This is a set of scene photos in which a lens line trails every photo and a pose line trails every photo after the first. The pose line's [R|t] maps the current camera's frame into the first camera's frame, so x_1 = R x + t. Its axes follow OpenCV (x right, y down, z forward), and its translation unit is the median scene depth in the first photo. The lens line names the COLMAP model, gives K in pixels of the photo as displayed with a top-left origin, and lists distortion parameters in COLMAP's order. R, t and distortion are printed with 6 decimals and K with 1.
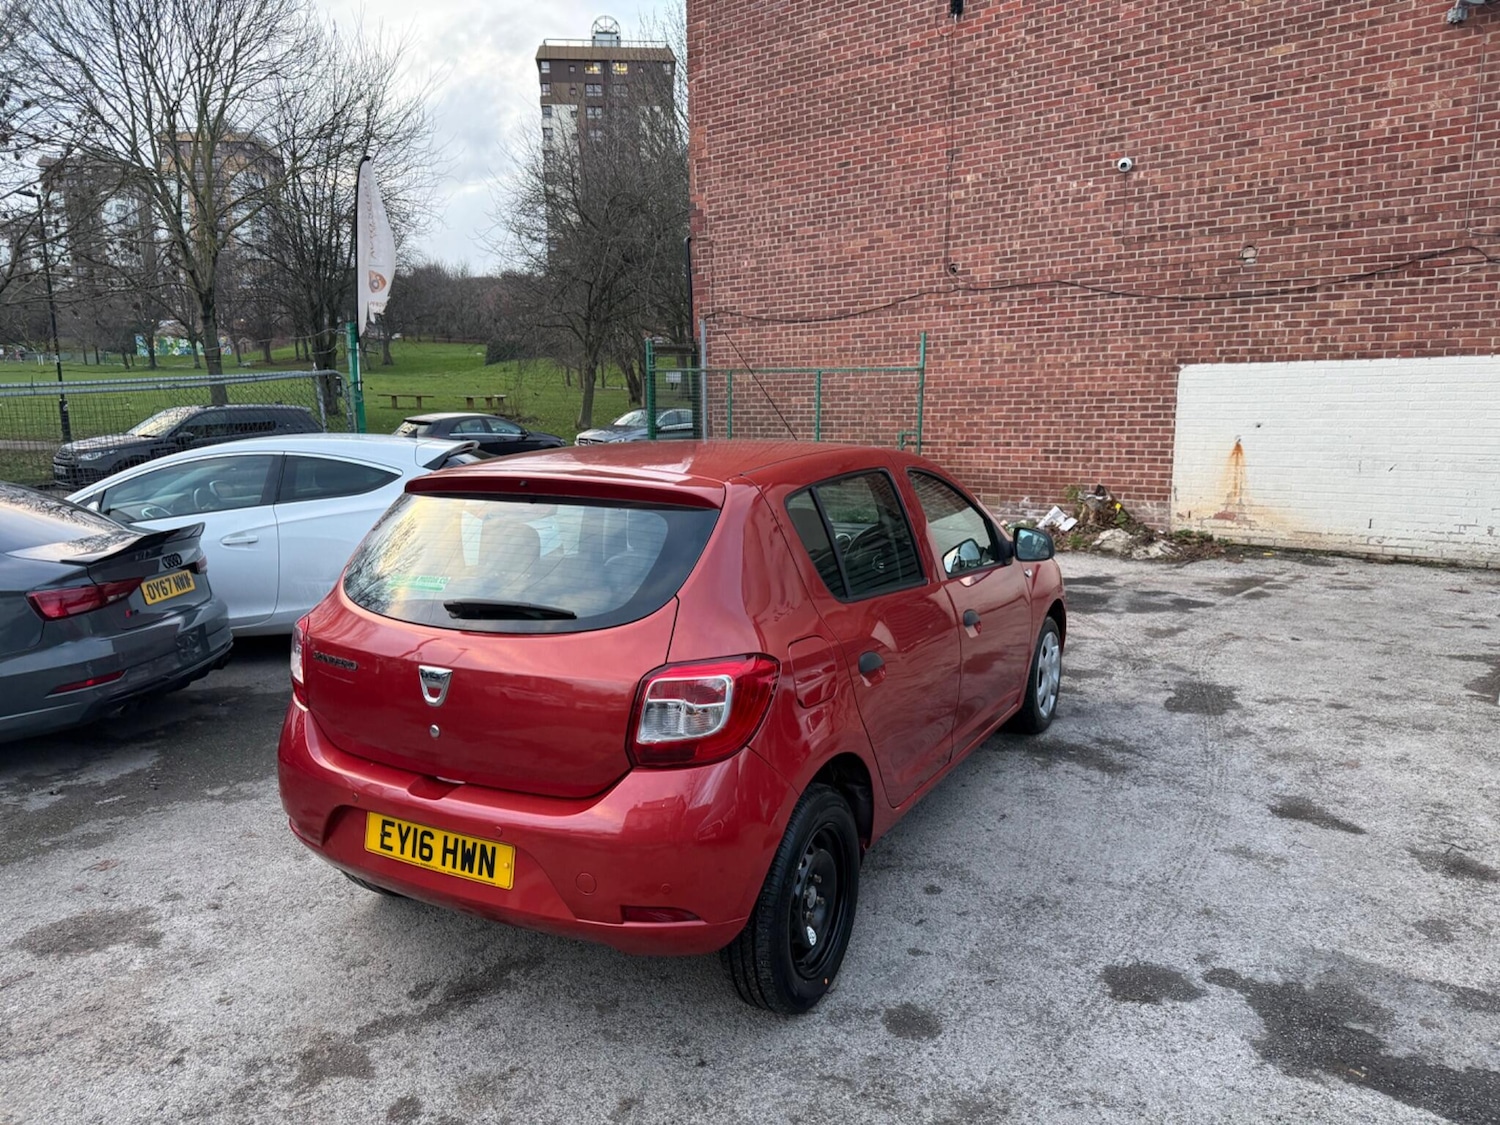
lens RADIAL K [[1071.3, 0, 747.3], [0, 1071.3, 579.5], [0, 0, 1]] dist [0.024871, -0.028455]
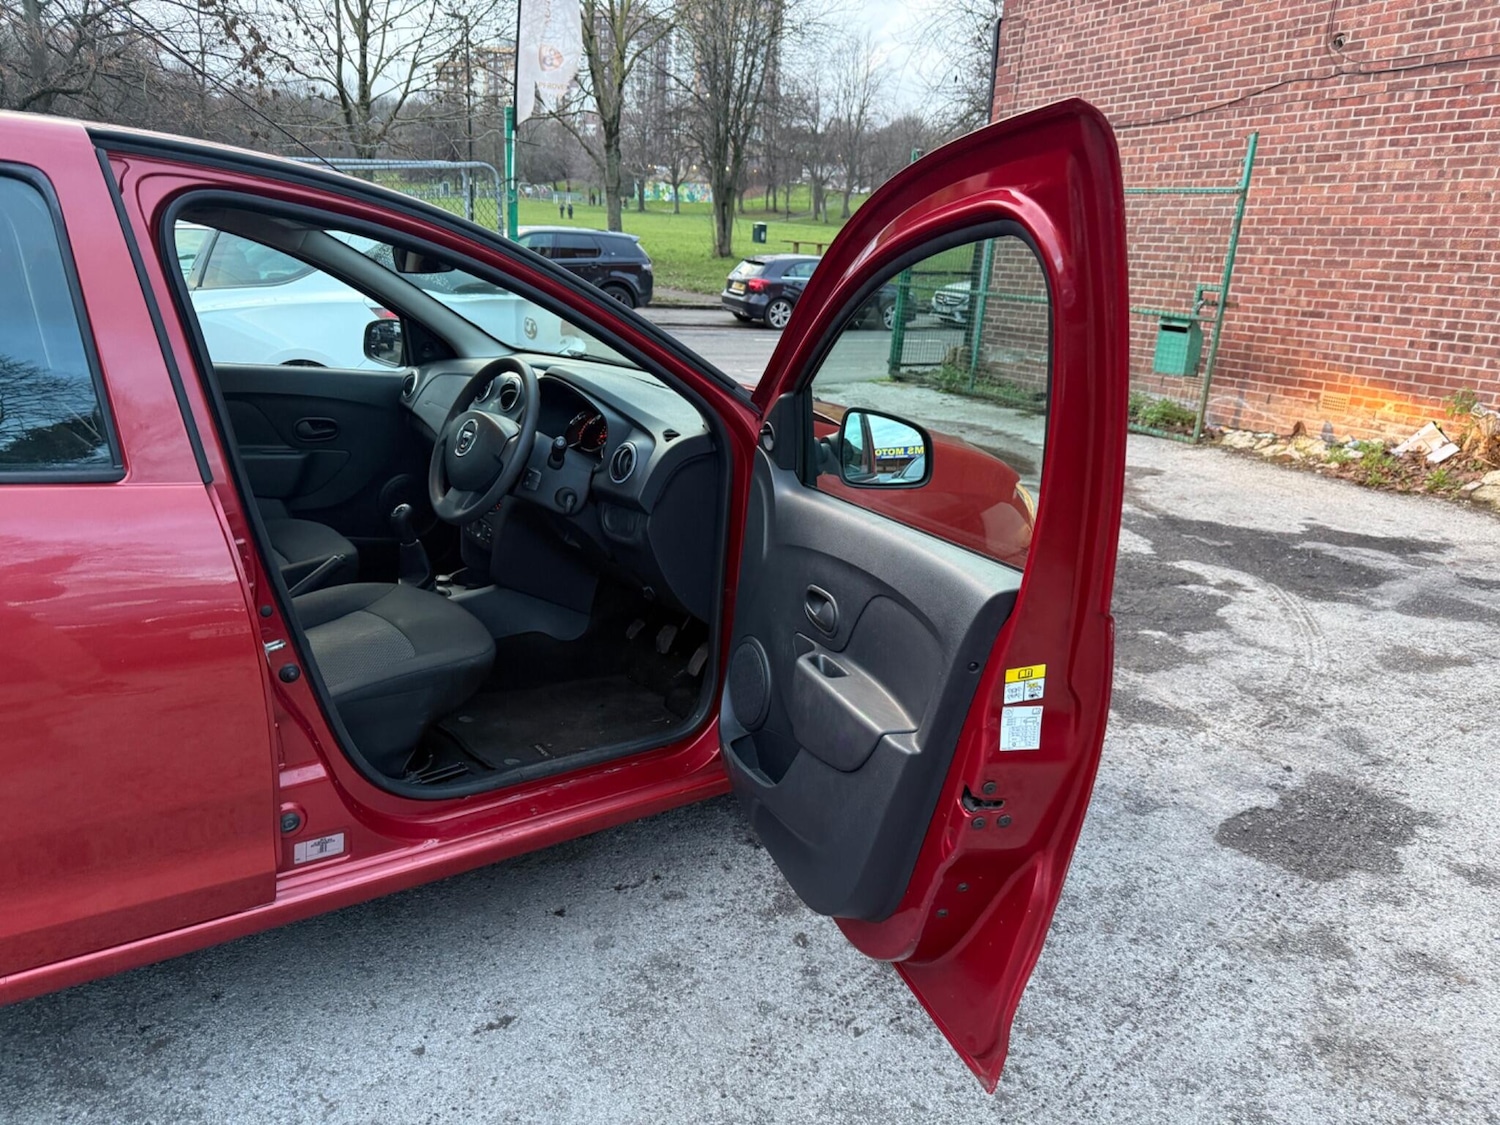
lens RADIAL K [[1071.3, 0, 743.5], [0, 1071.3, 548.4], [0, 0, 1]] dist [0.024871, -0.028455]
pose [[0.899584, 0.176917, -0.399311, 0.192310], [-0.137759, 0.982550, 0.124973, -0.018753], [0.414452, -0.057415, 0.908258, 0.249416]]
